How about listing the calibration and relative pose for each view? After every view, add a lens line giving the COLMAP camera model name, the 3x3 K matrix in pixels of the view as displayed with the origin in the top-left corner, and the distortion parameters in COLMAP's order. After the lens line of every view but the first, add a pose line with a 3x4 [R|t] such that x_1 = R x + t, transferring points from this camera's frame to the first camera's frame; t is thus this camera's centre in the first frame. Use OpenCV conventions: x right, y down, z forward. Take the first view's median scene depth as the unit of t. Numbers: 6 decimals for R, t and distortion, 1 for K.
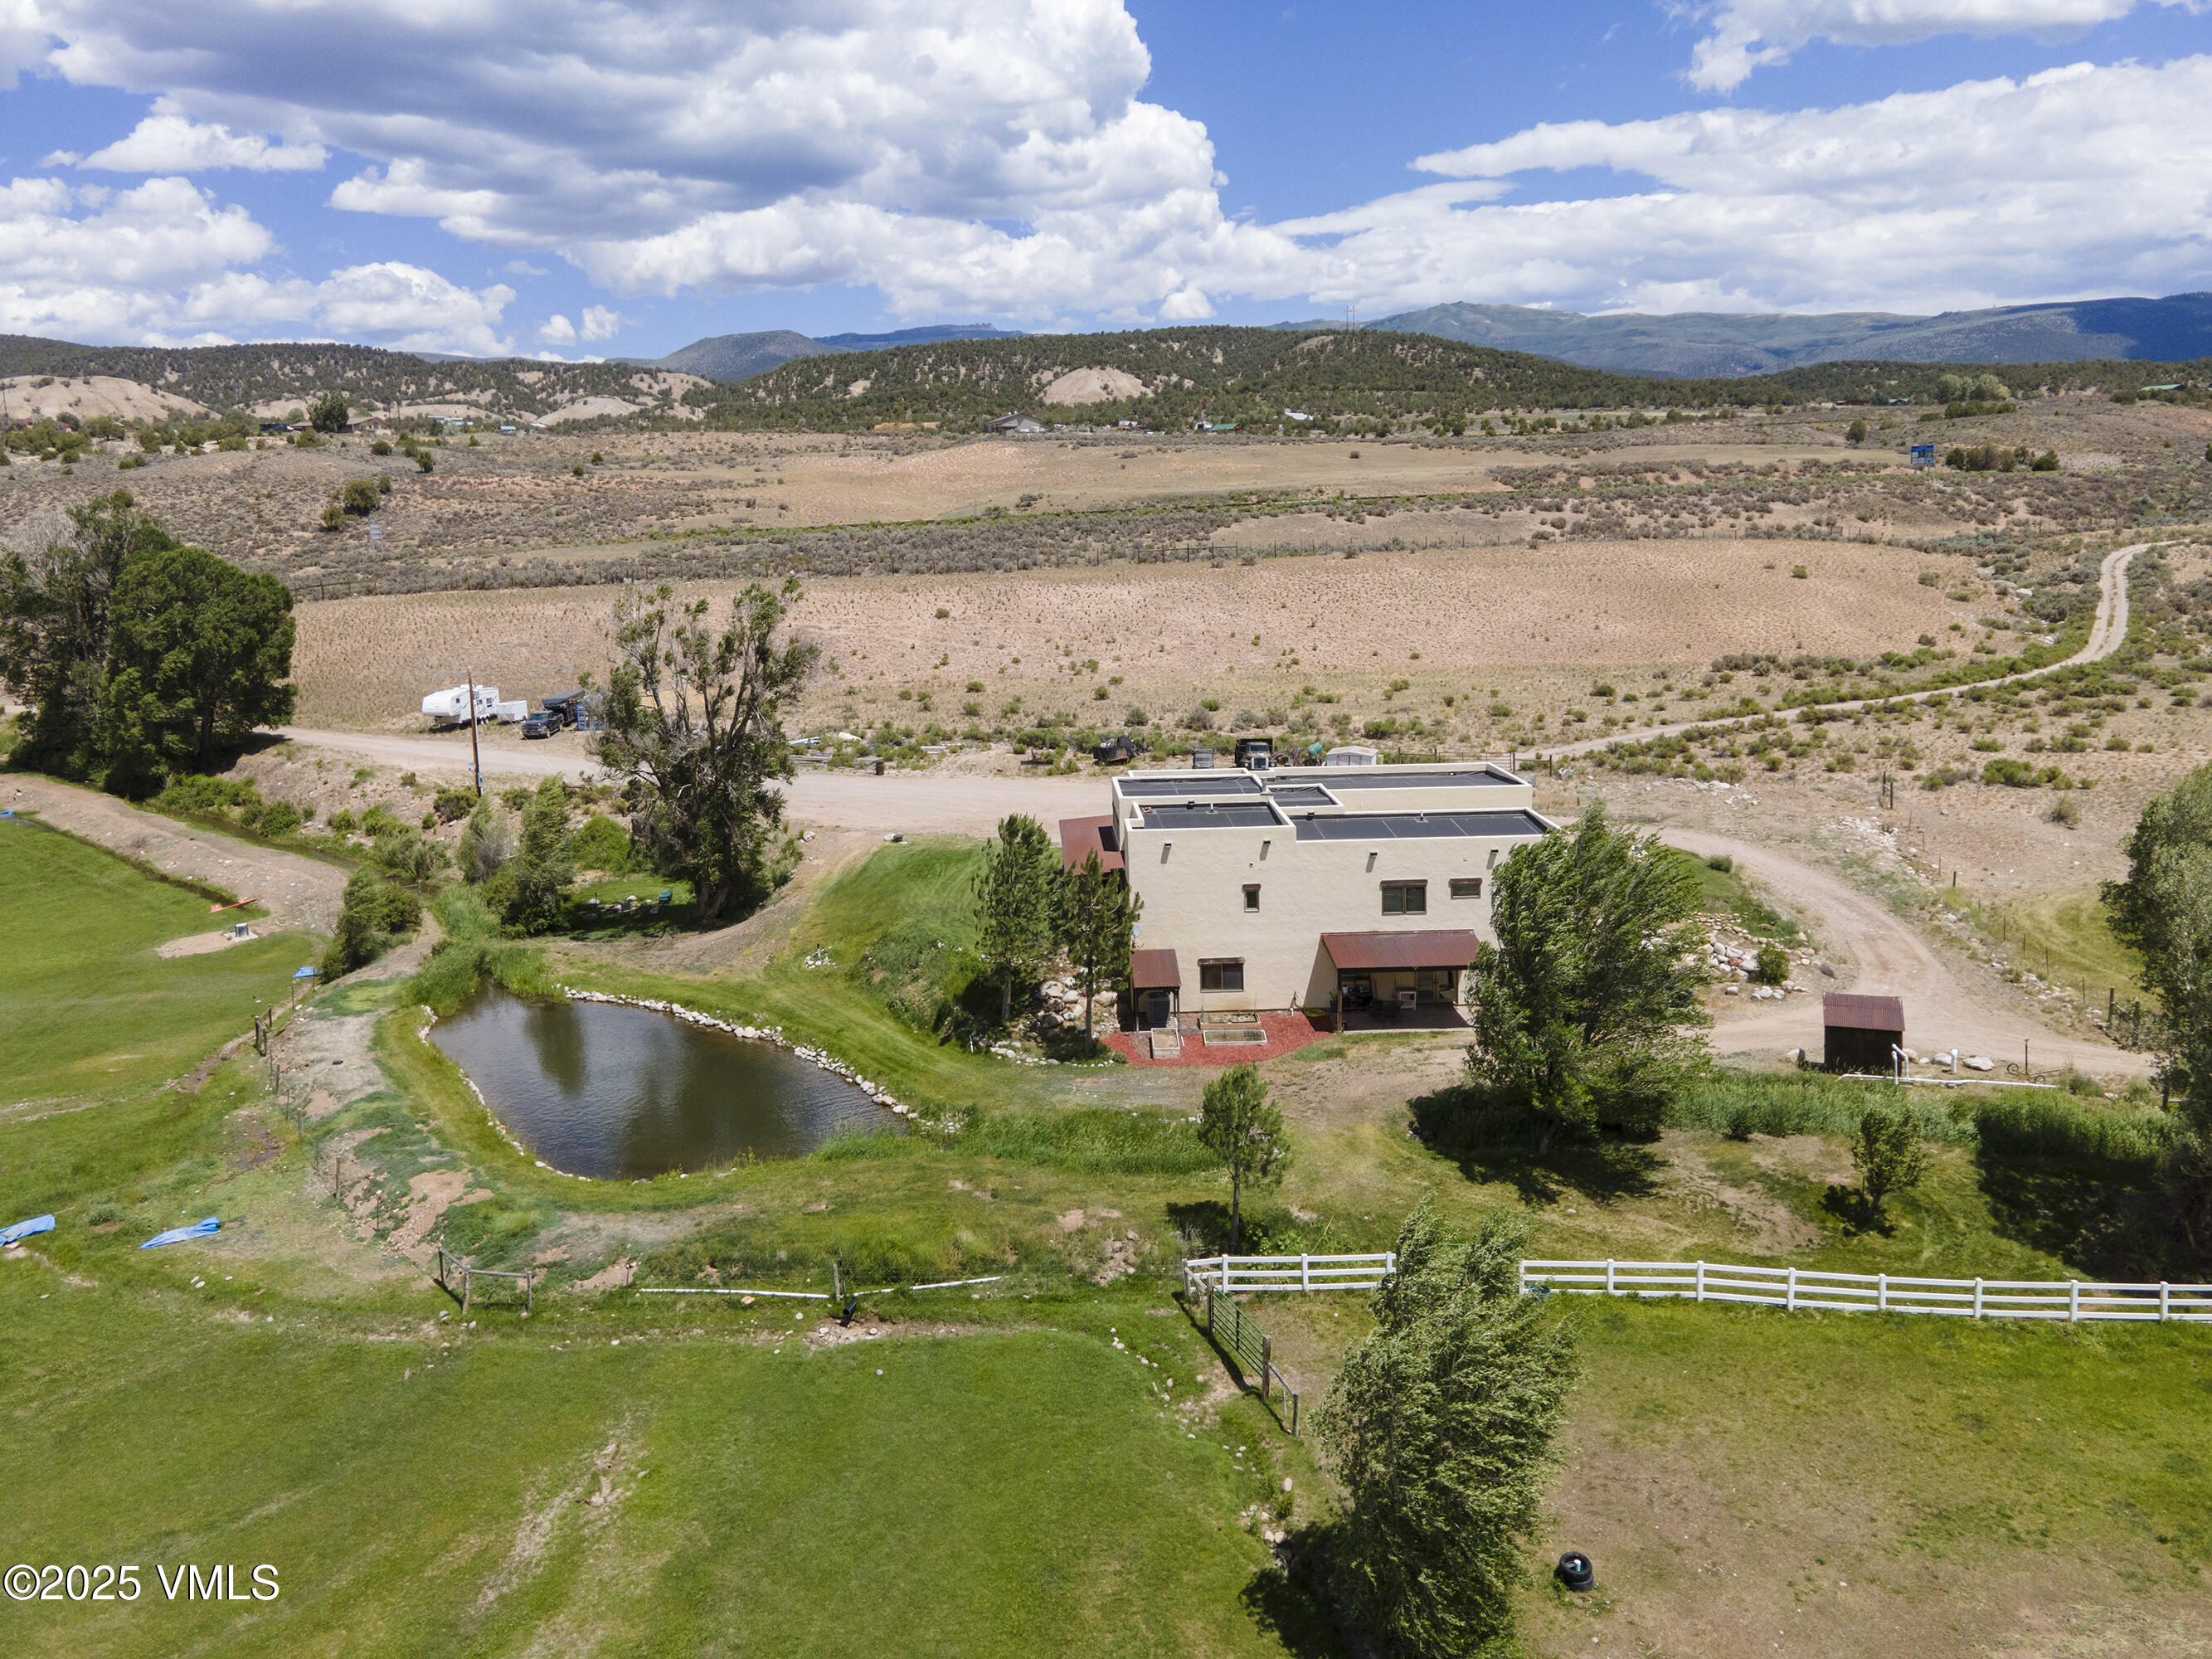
lens RADIAL K [[1609.2, 0, 1067.1], [0, 1609.2, 791.2], [0, 0, 1]] dist [0.005216, 0.058982]
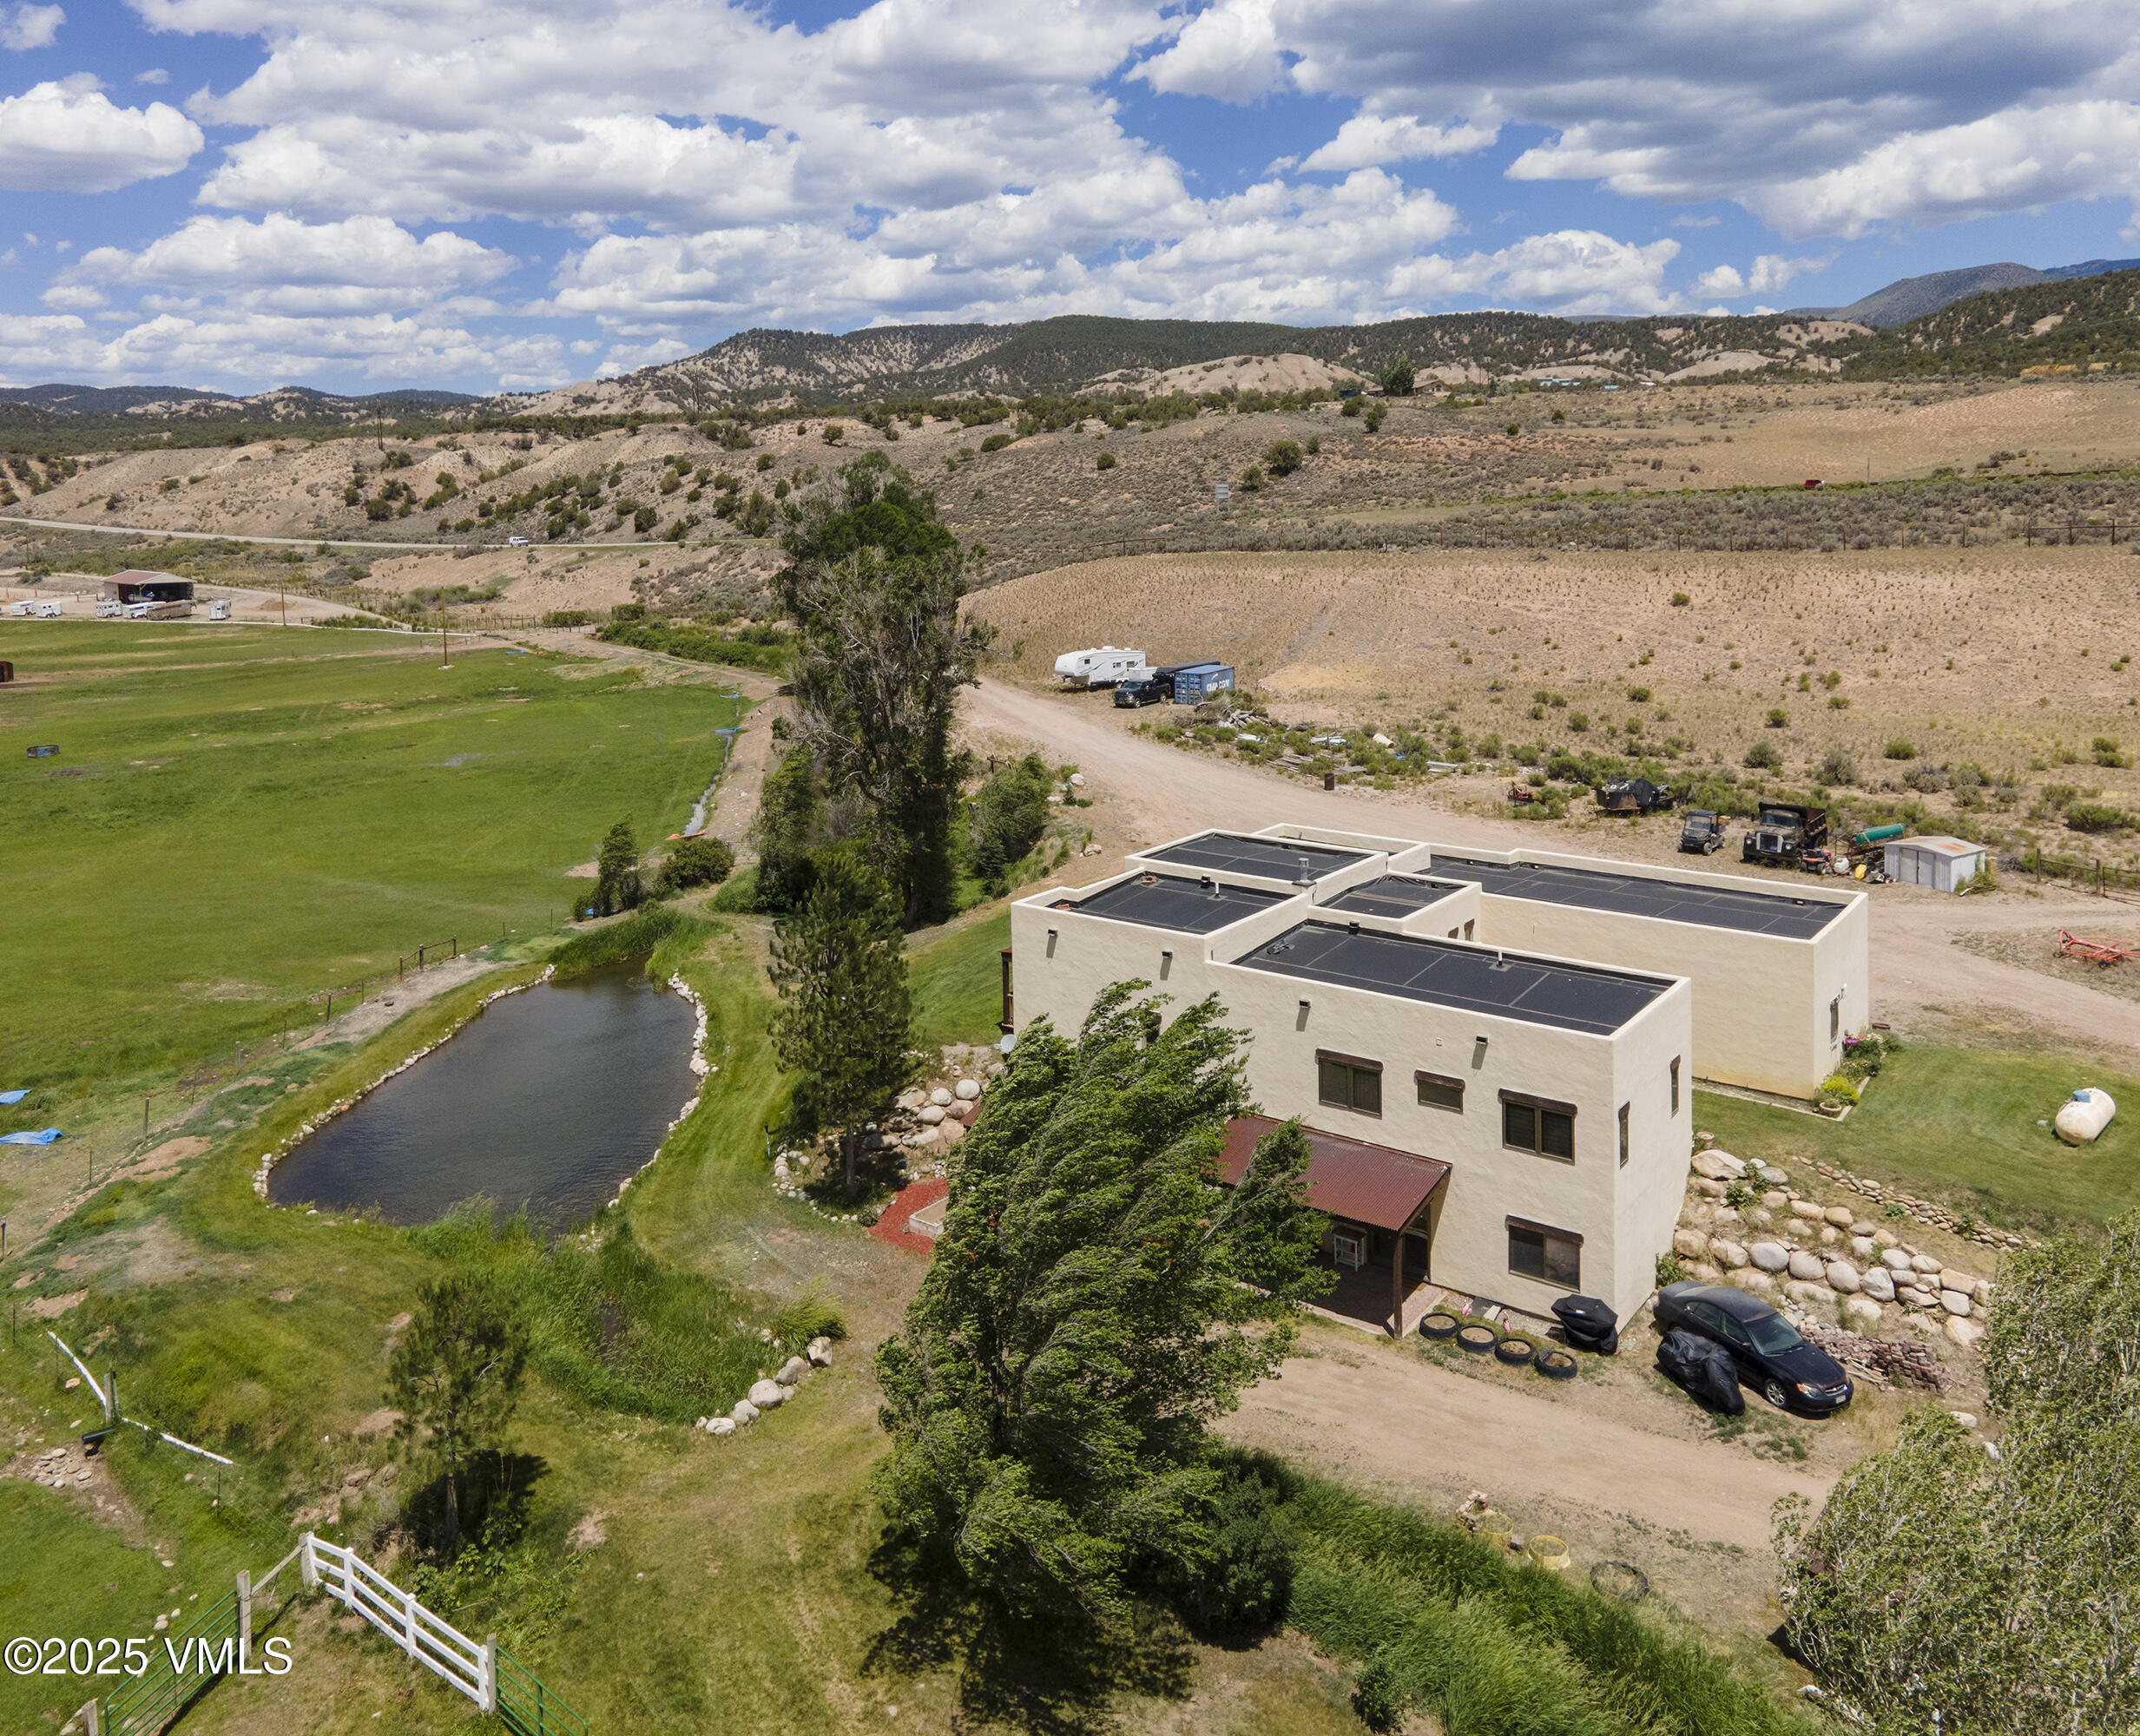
lens RADIAL K [[1678.3, 0, 1123.0], [0, 1678.3, 661.2], [0, 0, 1]] dist [0.031065, 0.057857]
pose [[0.788454, 0.076943, -0.610262, 0.128115], [-0.113840, 0.993259, -0.021848, -0.017415], [0.604467, 0.086698, 0.791898, 0.097466]]
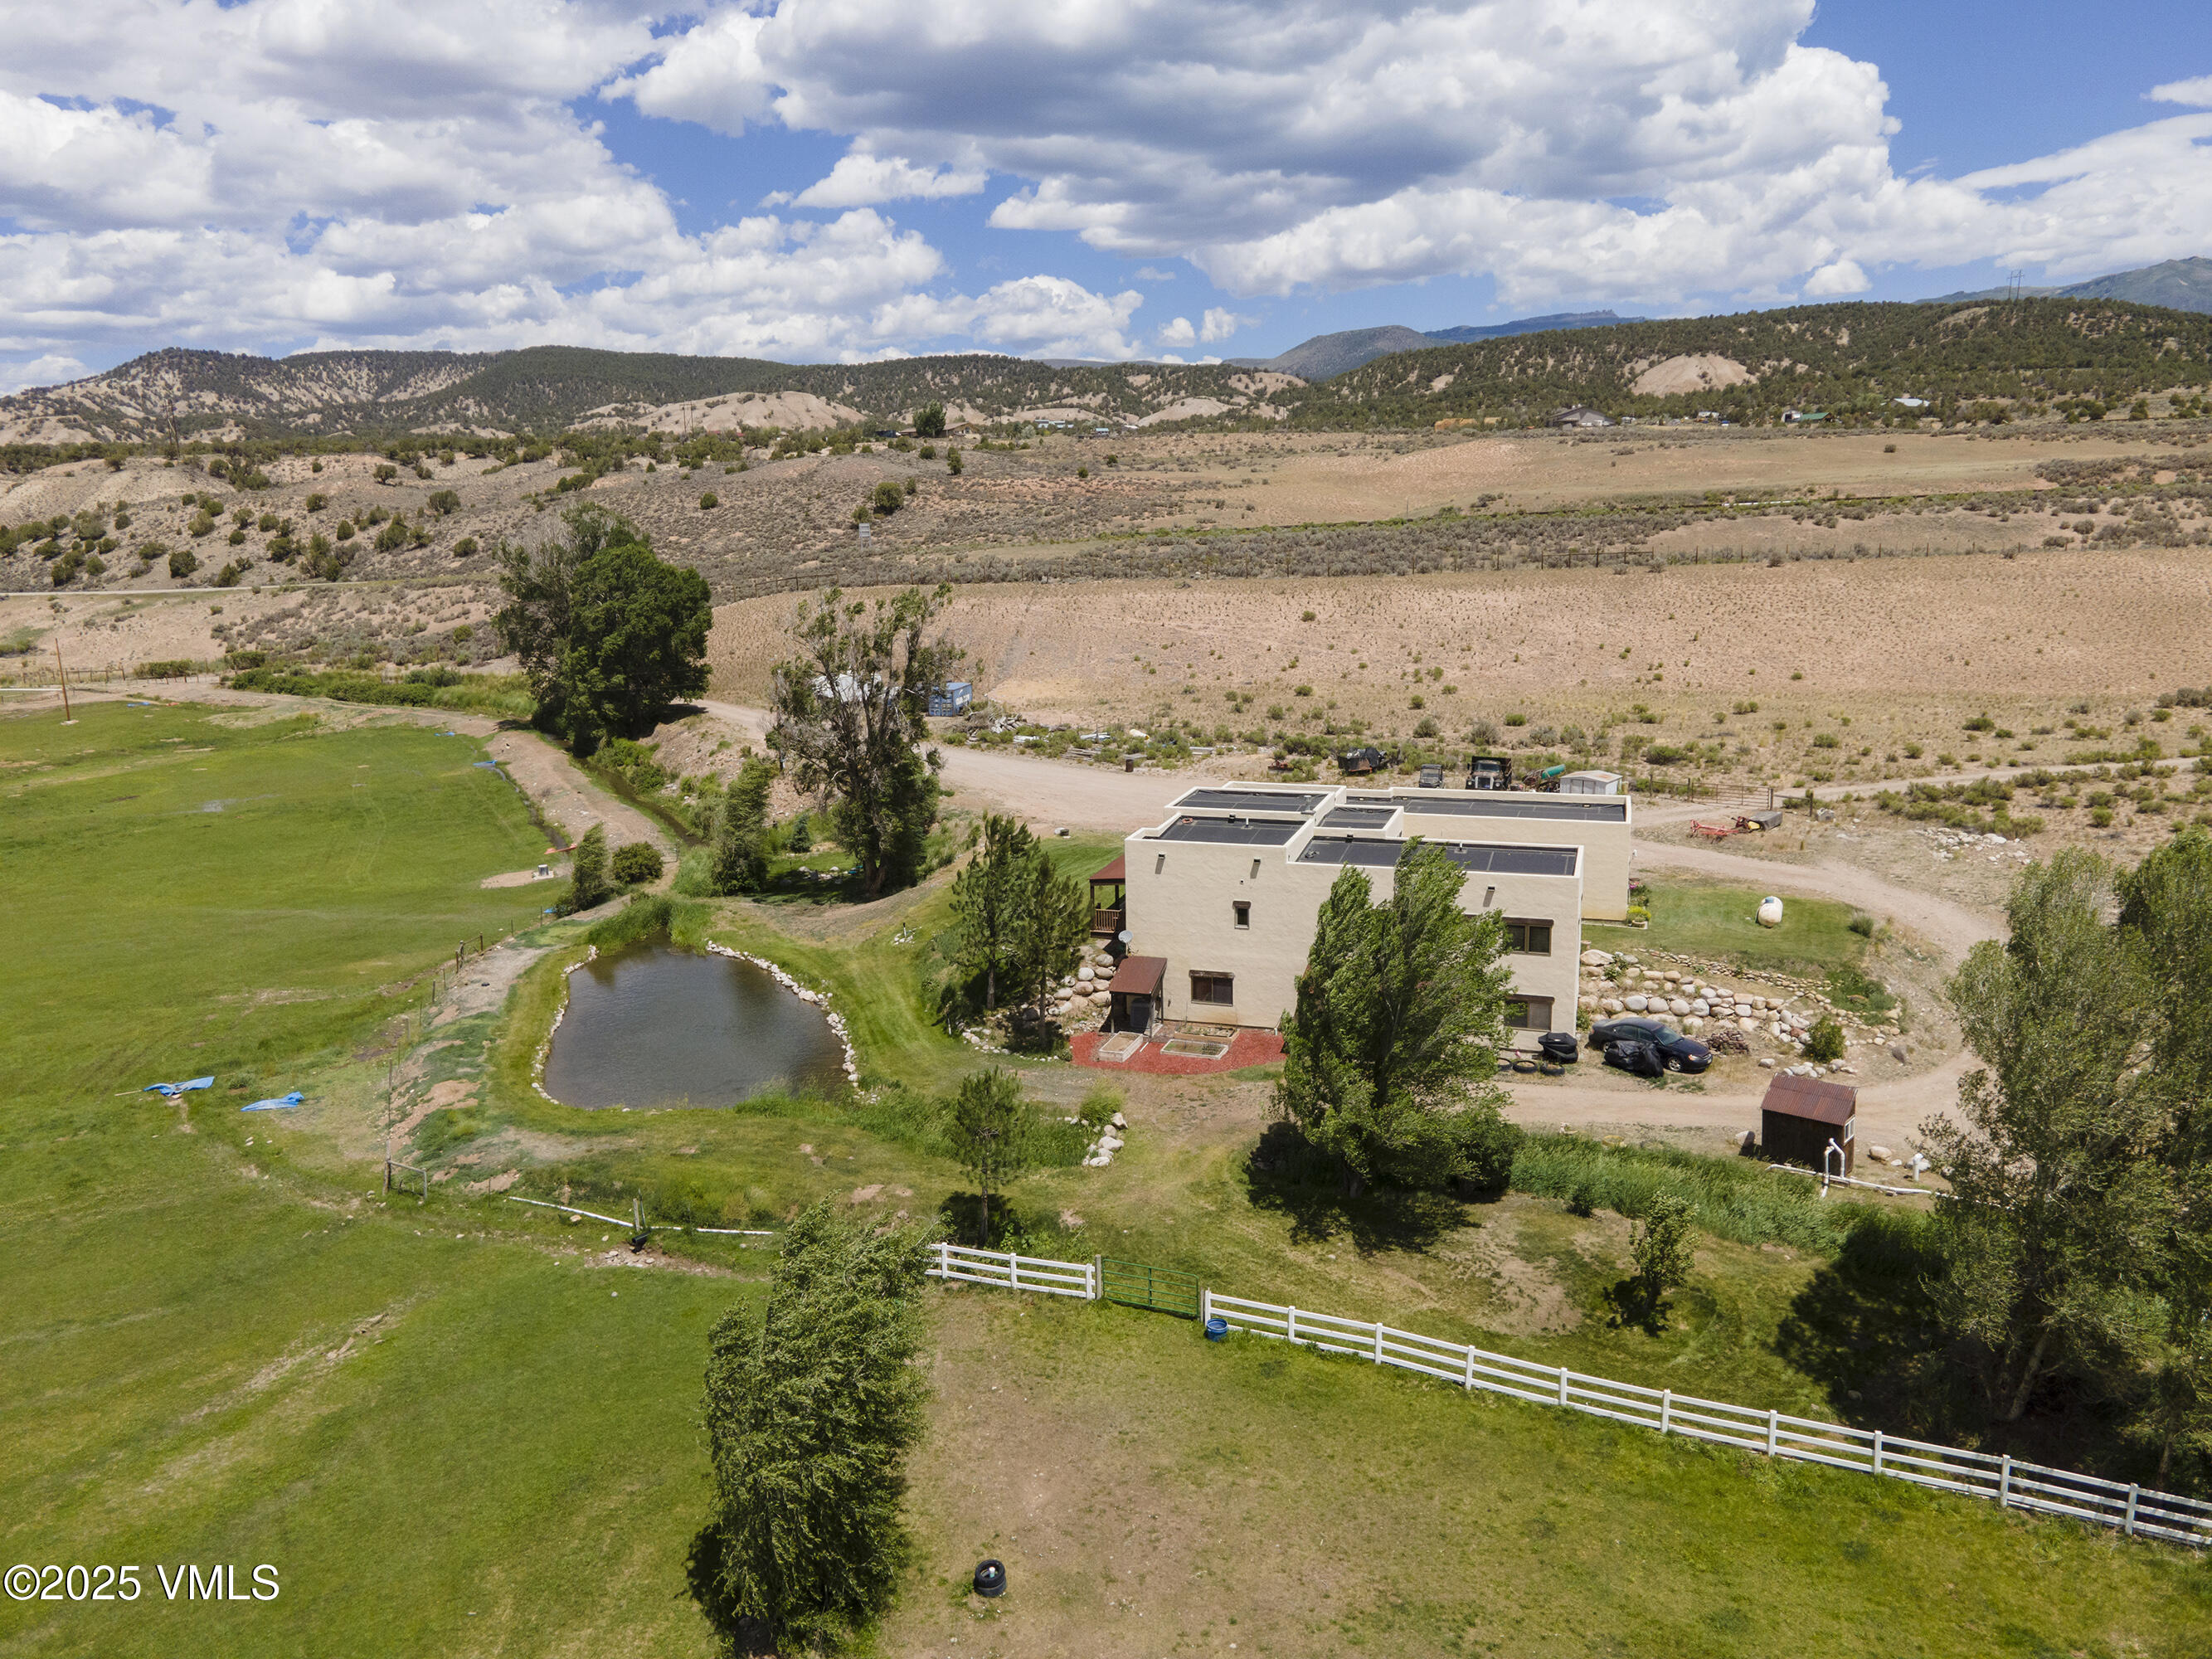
lens RADIAL K [[1566.1, 0, 1128.0], [0, 1566.1, 913.8], [0, 0, 1]] dist [-0.007450, 0.052111]
pose [[0.941780, 0.087446, -0.324660, 0.087946], [-0.060814, 0.993964, 0.091311, -0.004529], [0.330685, -0.066251, 0.941413, 0.014958]]
